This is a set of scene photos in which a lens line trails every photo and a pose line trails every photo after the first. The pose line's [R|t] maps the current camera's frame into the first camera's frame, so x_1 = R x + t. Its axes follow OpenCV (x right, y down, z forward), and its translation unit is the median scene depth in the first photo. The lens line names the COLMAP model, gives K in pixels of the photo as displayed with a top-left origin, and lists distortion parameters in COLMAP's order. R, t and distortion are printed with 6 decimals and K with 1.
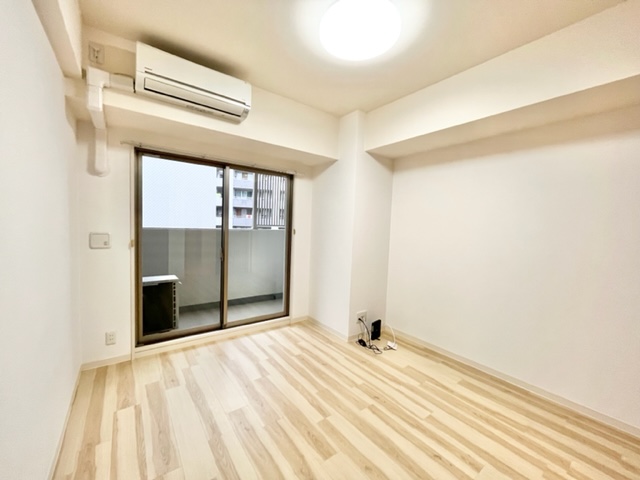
lens RADIAL K [[258.6, 0, 318.2], [0, 258.6, 238.8], [0, 0, 1]] dist [-0.000865, -0.000202]
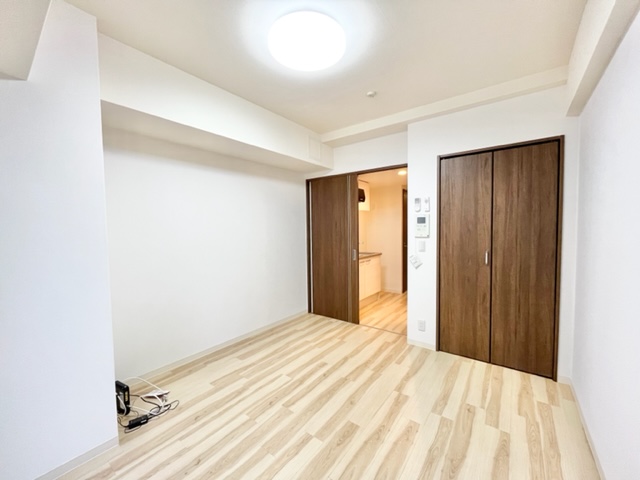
lens RADIAL K [[258.6, 0, 318.2], [0, 258.6, 238.8], [0, 0, 1]] dist [-0.000865, -0.000202]
pose [[-0.266461, -0.075599, 0.960876, -0.688403], [0.052775, 0.994279, 0.092862, -0.094249], [-0.962400, 0.075454, -0.260947, 0.970671]]
